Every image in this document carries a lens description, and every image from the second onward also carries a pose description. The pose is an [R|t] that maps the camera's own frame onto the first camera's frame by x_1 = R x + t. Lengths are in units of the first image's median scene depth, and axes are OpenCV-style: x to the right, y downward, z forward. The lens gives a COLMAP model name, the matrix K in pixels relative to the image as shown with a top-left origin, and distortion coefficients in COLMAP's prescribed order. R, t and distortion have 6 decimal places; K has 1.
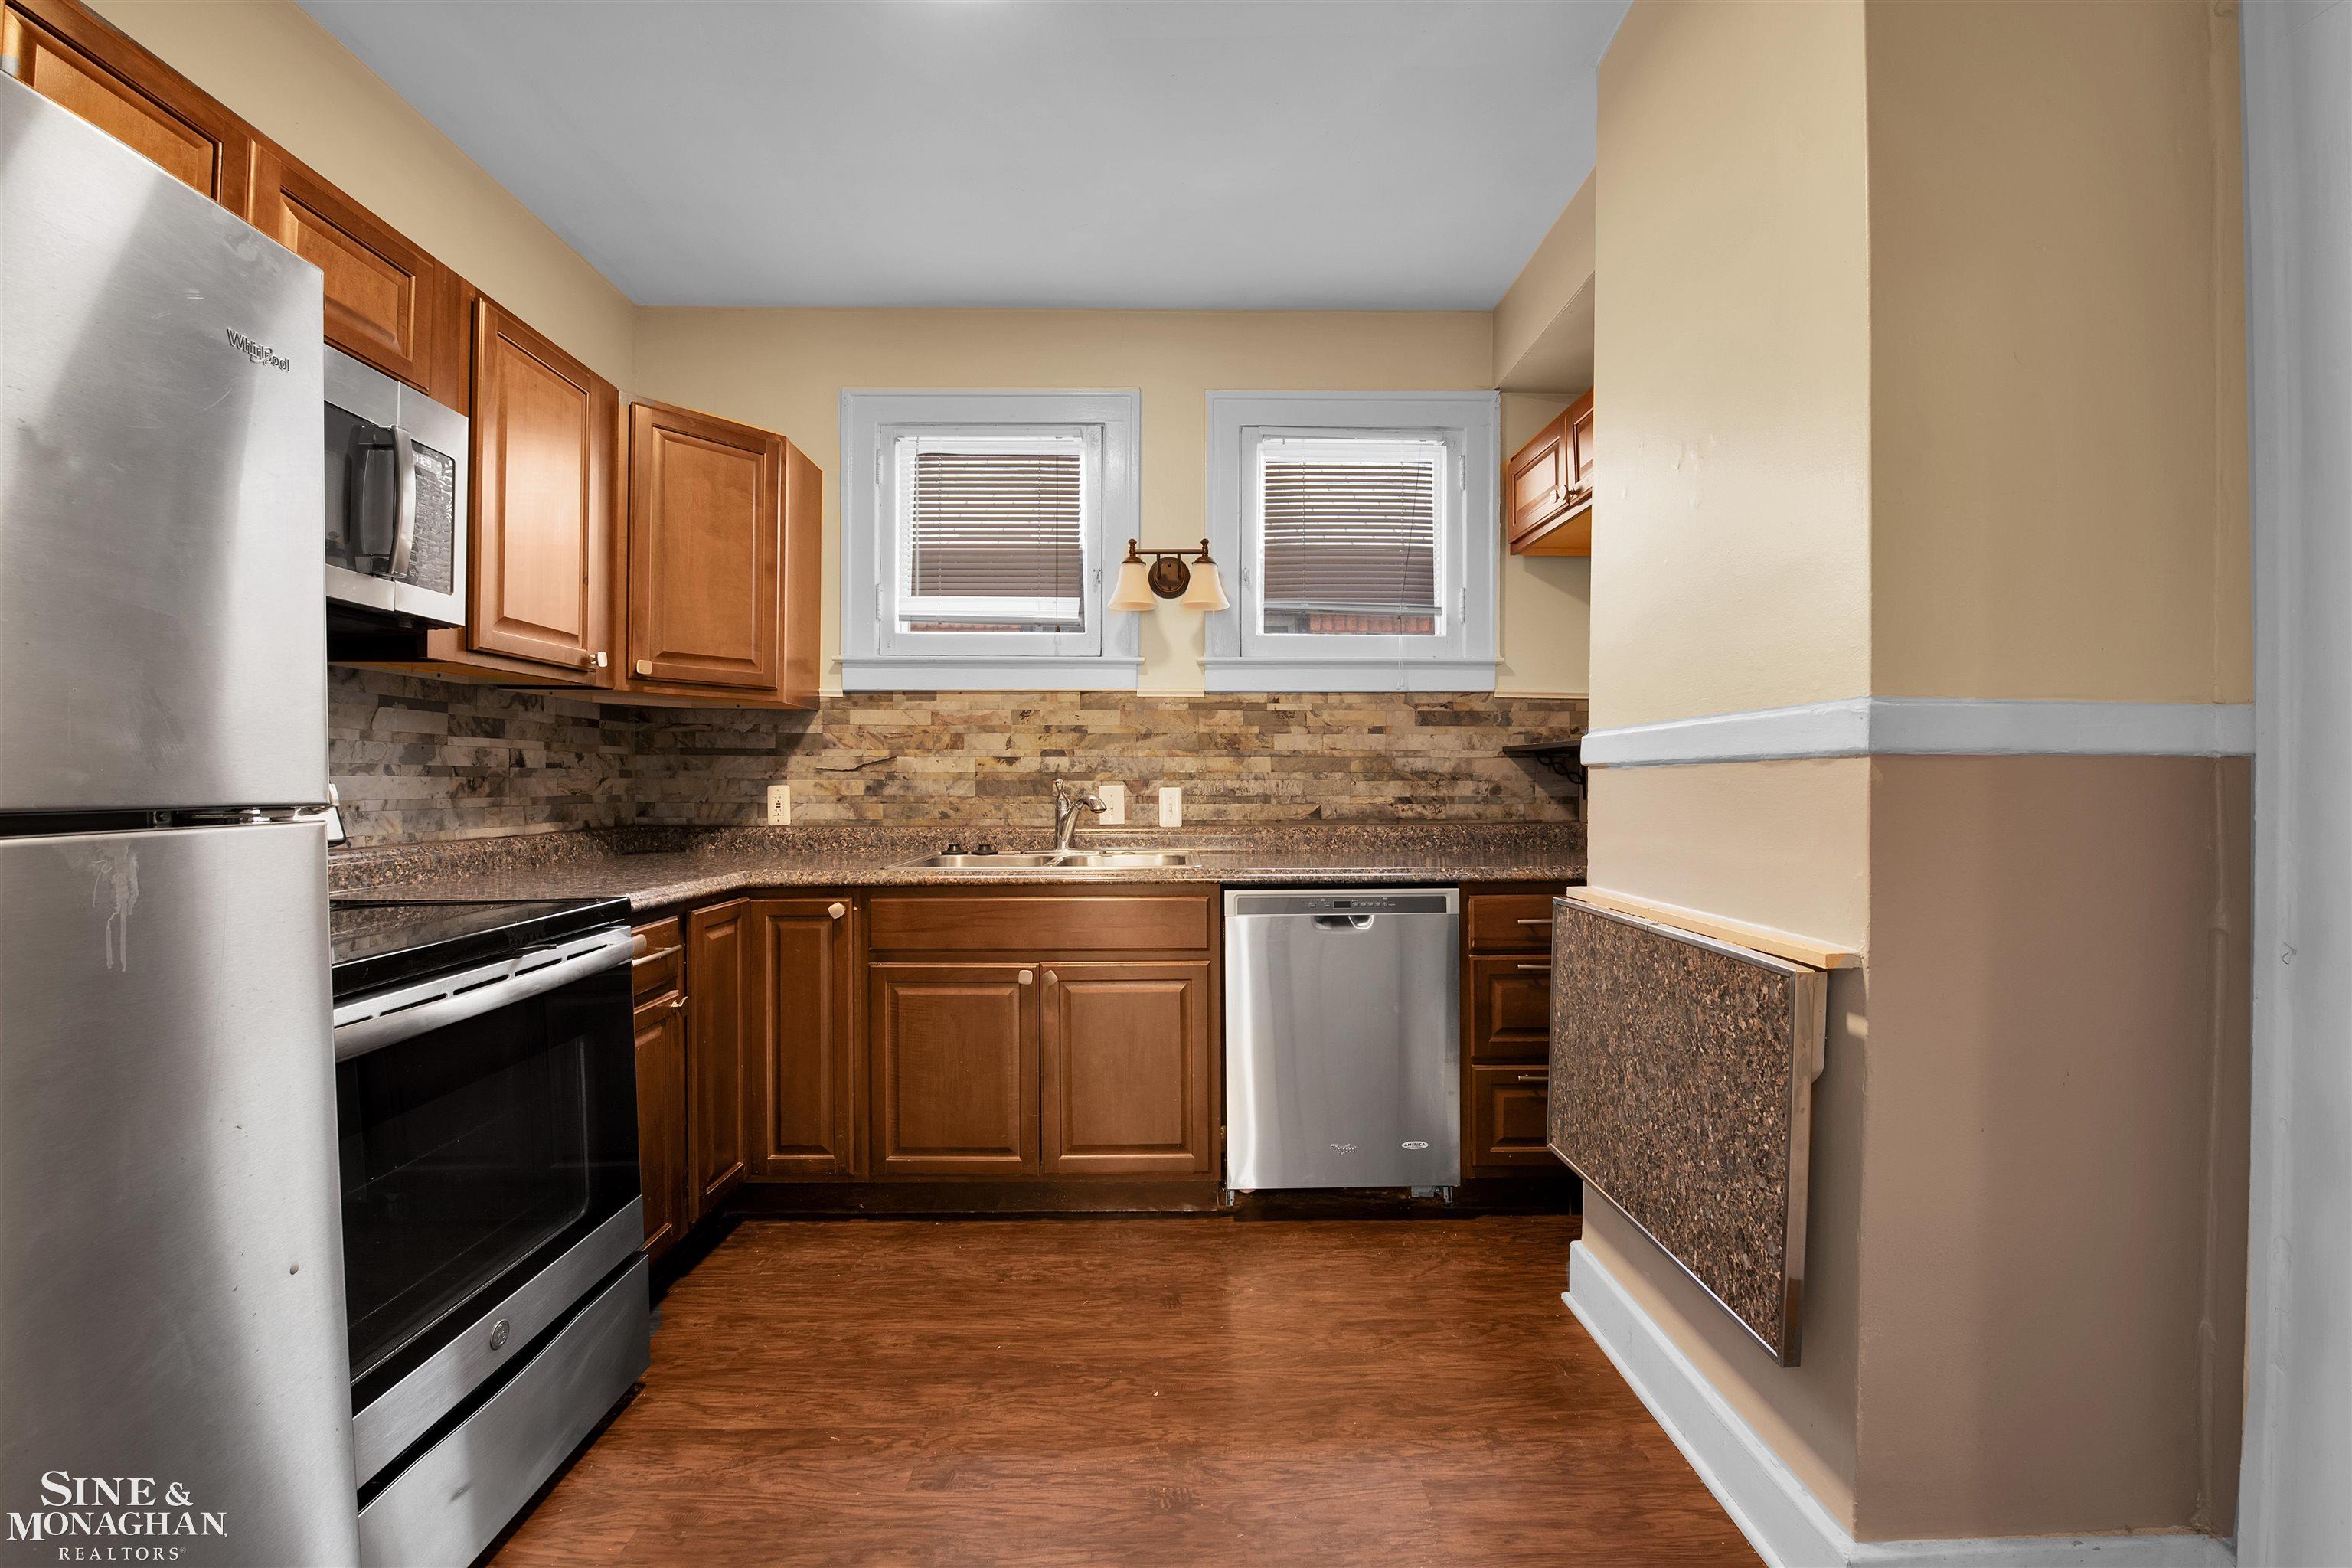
lens RADIAL K [[949.6, 0, 1164.3], [0, 949.6, 783.1], [0, 0, 1]] dist [-0.015985, -0.001177]
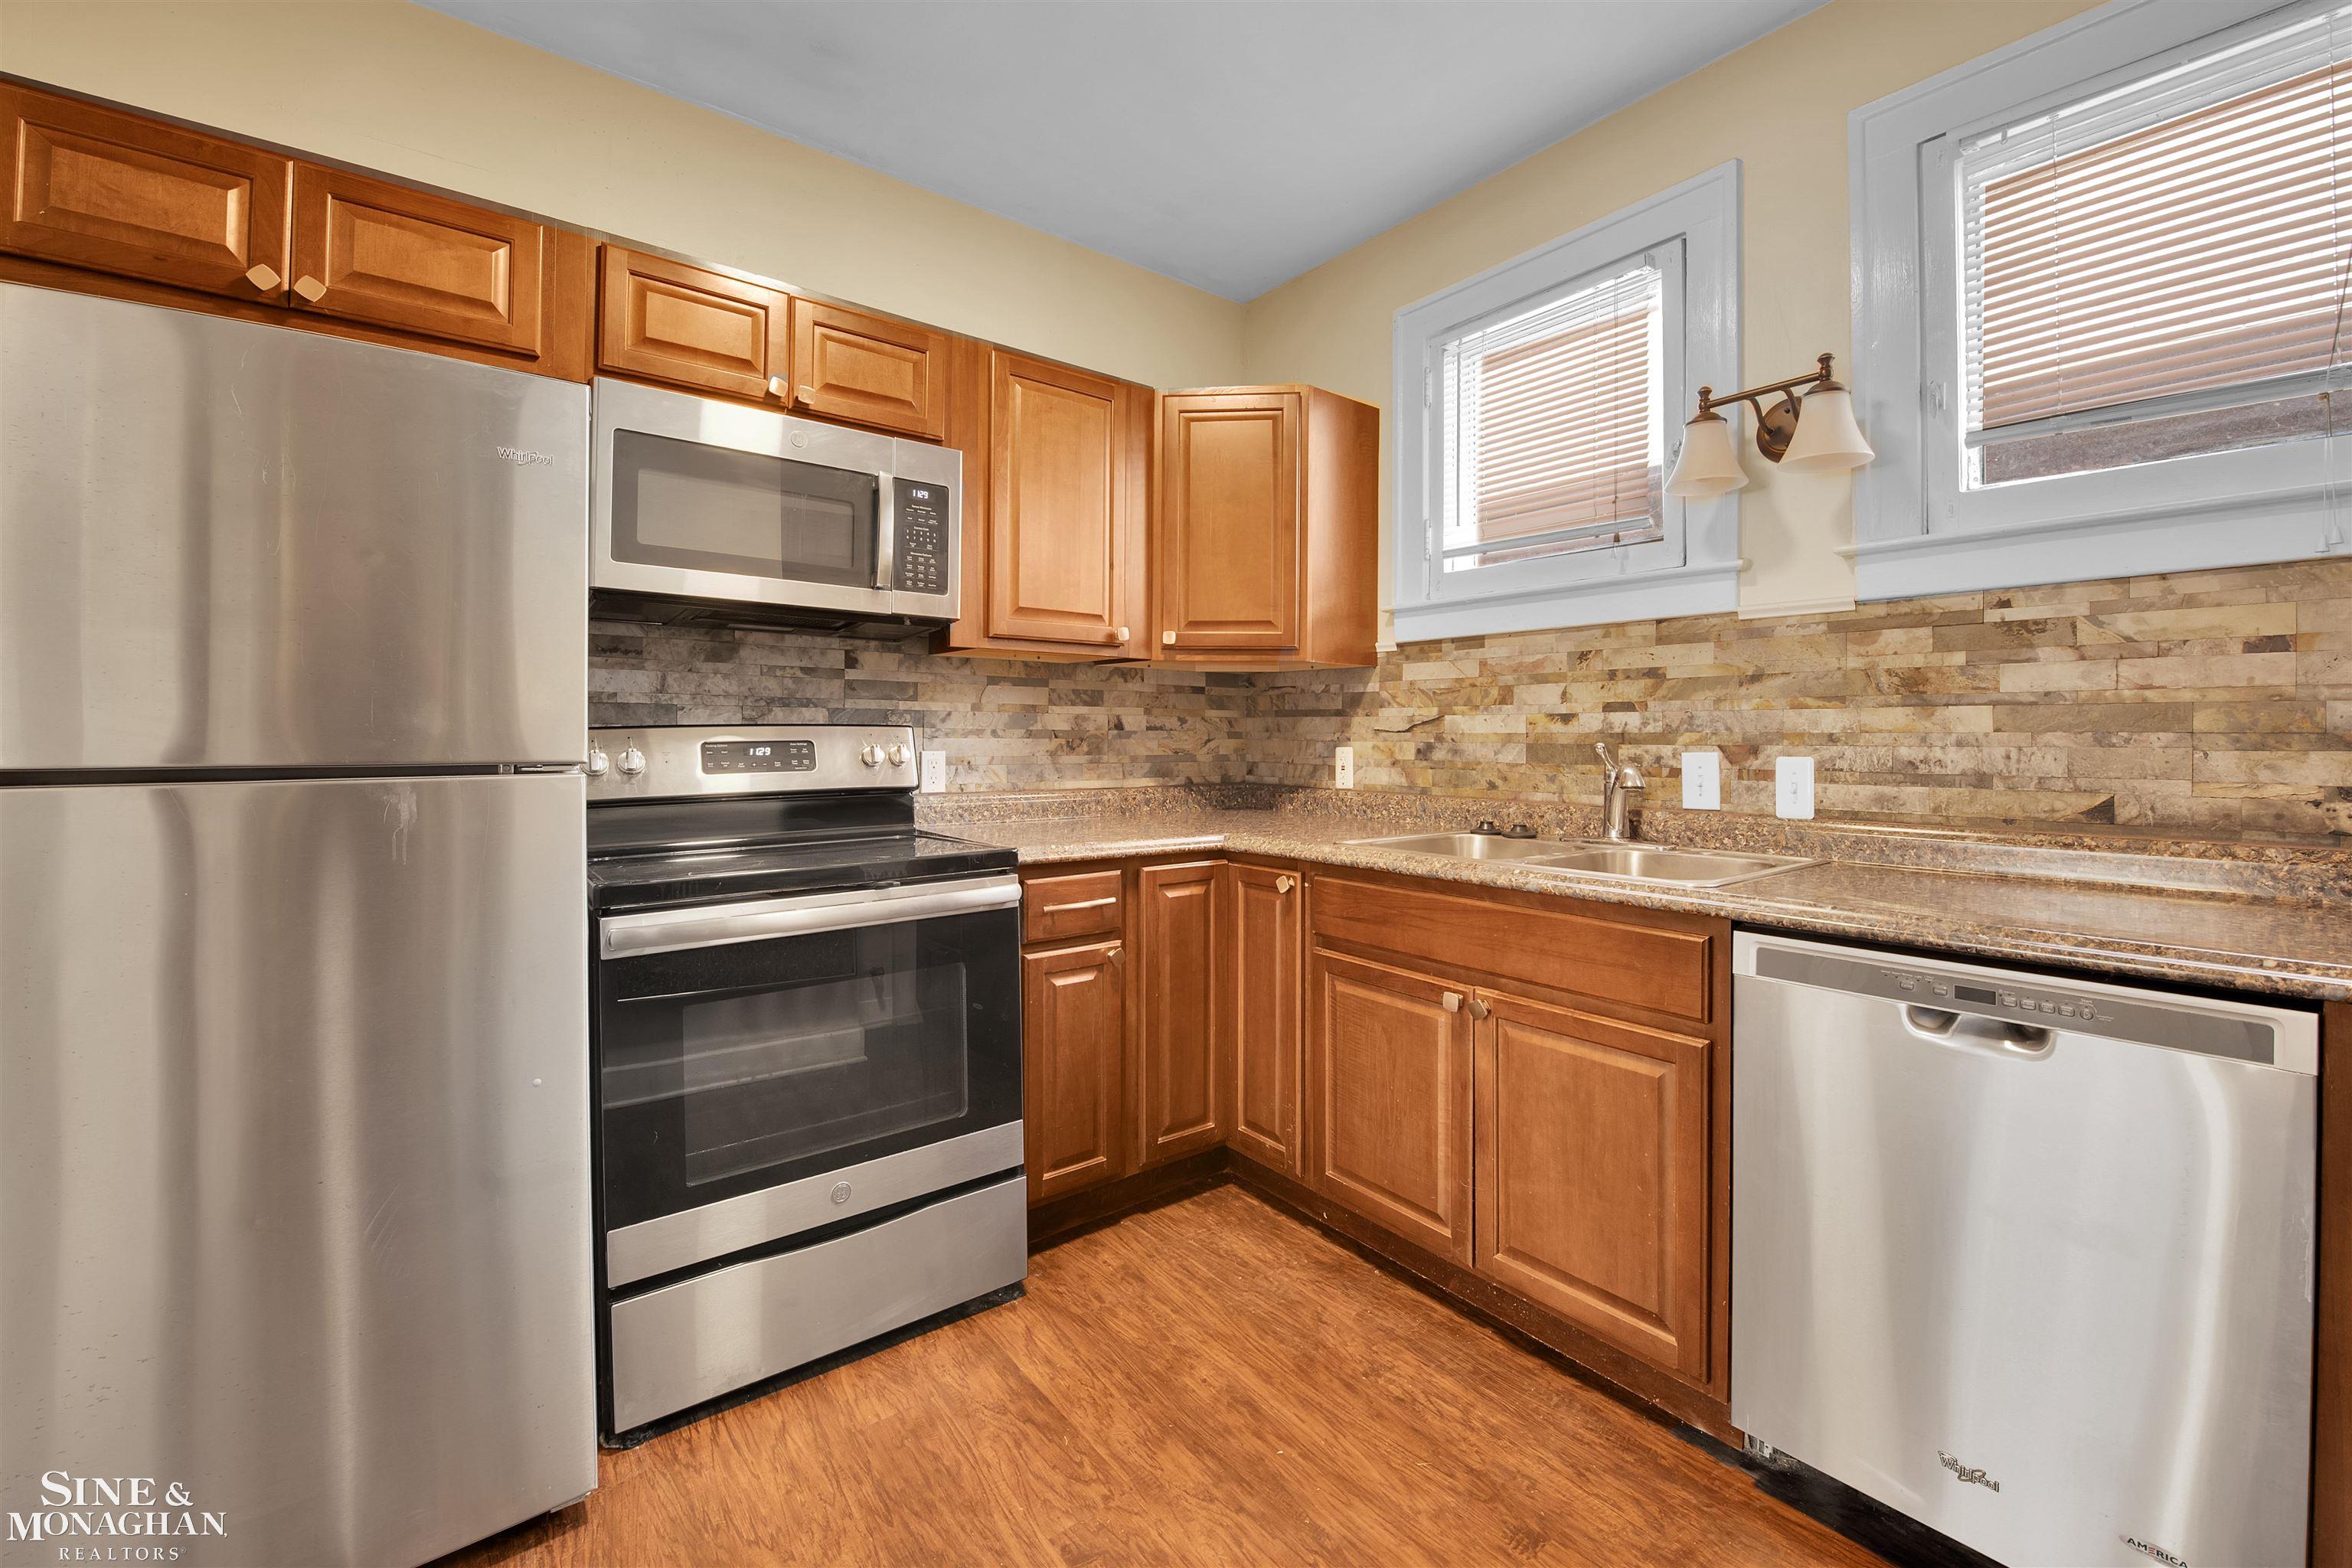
lens RADIAL K [[949.6, 0, 1149.8], [0, 949.6, 737.2], [0, 0, 1]] dist [-0.015985, -0.001177]
pose [[0.603235, 0.001825, -0.797561, 0.302574], [-0.004589, 0.999989, -0.001183, -0.007102], [0.797550, 0.004374, 0.603237, 0.326416]]
